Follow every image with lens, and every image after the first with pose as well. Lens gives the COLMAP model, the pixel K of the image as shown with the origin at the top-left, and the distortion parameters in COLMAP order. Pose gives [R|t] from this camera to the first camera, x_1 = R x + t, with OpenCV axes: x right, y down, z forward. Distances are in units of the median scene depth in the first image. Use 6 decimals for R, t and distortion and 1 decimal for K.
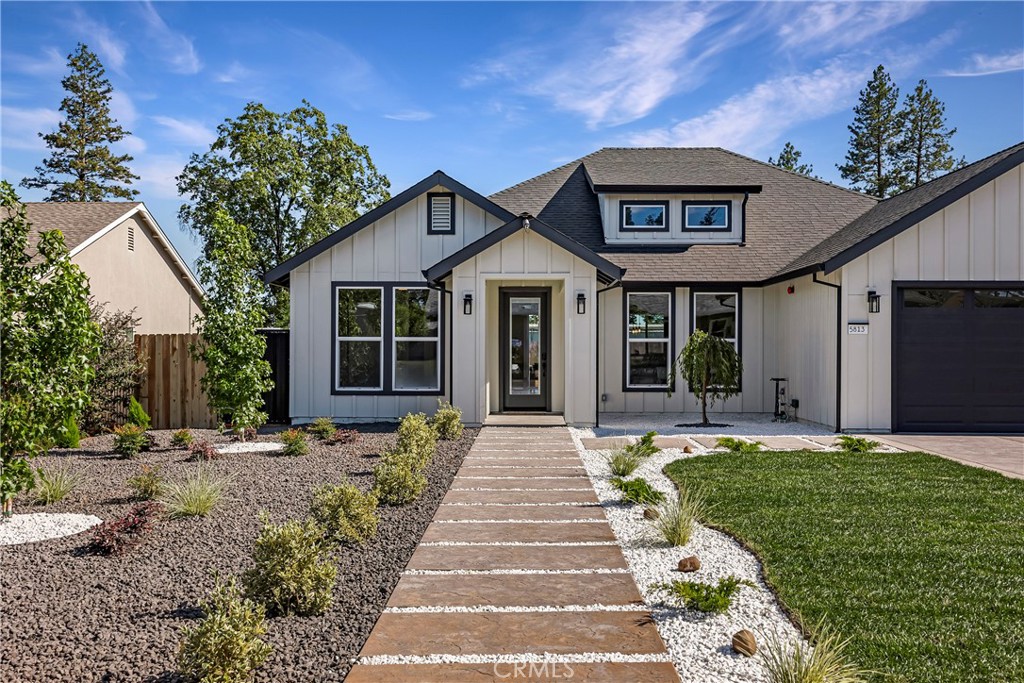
lens RADIAL K [[971.3, 0, 518.1], [0, 971.3, 351.3], [0, 0, 1]] dist [0.009855, 0.000000]
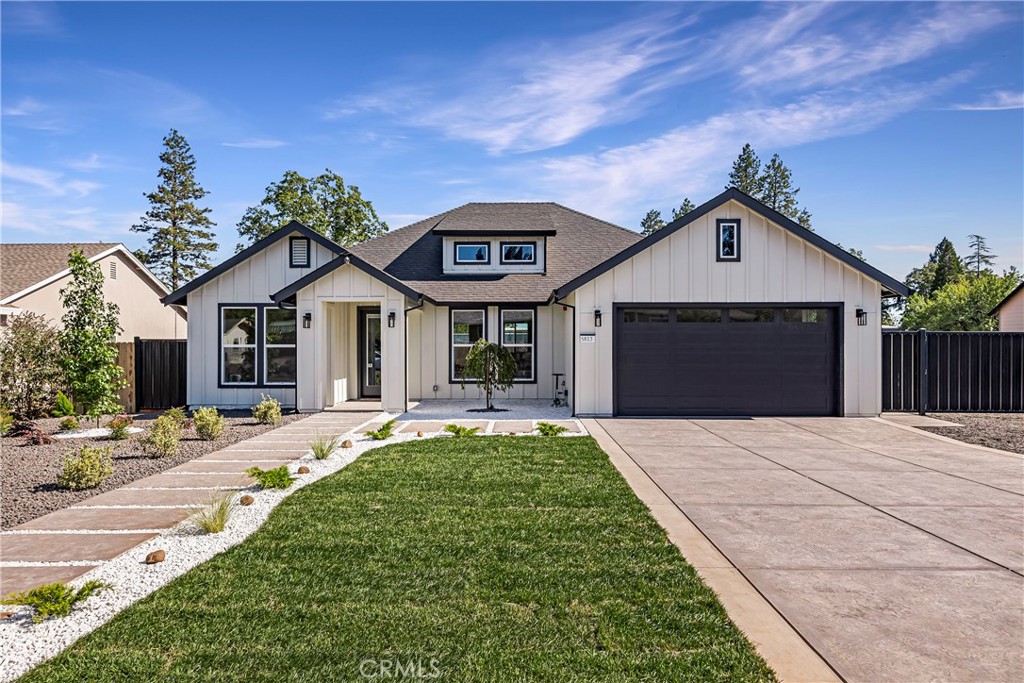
lens RADIAL K [[682.7, 0, 511.4], [0, 682.7, 348.1], [0, 0, 1]] dist [0.003812, 0.006007]
pose [[0.999981, -0.003403, 0.005126, 0.189293], [0.003384, 0.999987, 0.003705, -0.011186], [-0.005139, -0.003687, 0.999980, 0.053040]]
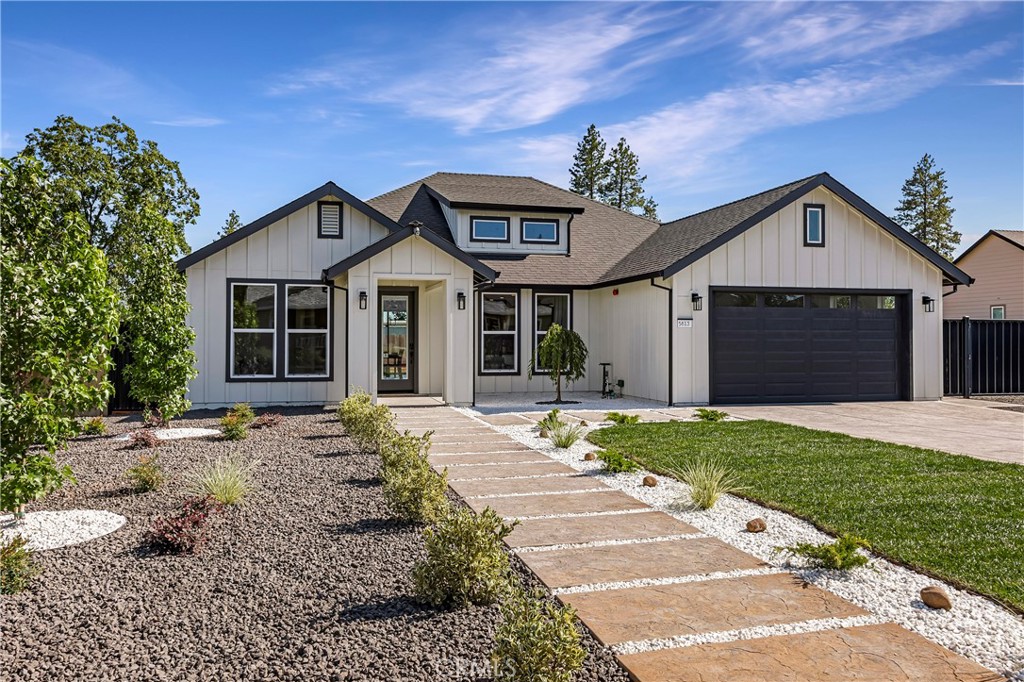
lens RADIAL K [[787.4, 0, 511.8], [0, 787.4, 337.0], [0, 0, 1]] dist [0.019169, 0.002310]
pose [[0.964498, -0.000344, 0.264090, -0.107503], [0.002453, 0.999968, -0.007657, 0.001572], [-0.264079, 0.008033, 0.964468, 0.057673]]
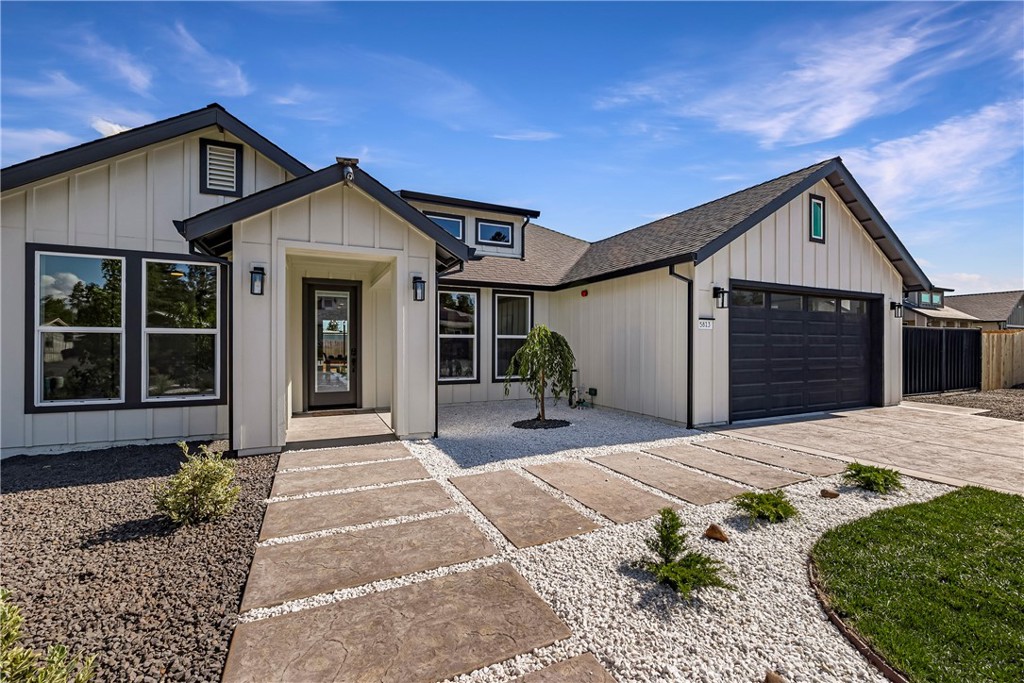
lens RADIAL K [[429.3, 0, 516.5], [0, 429.3, 346.8], [0, 0, 1]] dist [-0.011172, 0.000483]
pose [[0.896421, -0.002766, 0.443195, -0.017771], [0.001345, 0.999993, 0.003520, -0.001226], [-0.443202, -0.002559, 0.896418, 0.542541]]
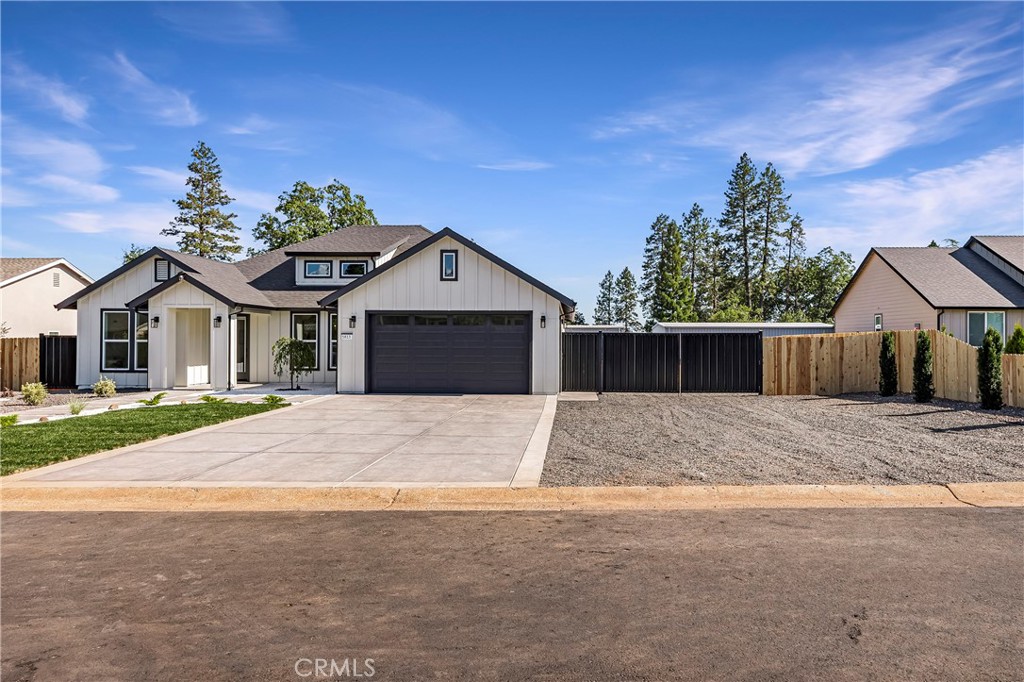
lens RADIAL K [[655.5, 0, 541.9], [0, 655.5, 337.1], [0, 0, 1]] dist [0.020130, -0.002487]
pose [[0.999937, 0.000975, -0.011215, 0.573279], [-0.001042, 0.999982, -0.005962, -0.012130], [0.011209, 0.005973, 0.999919, -0.178108]]
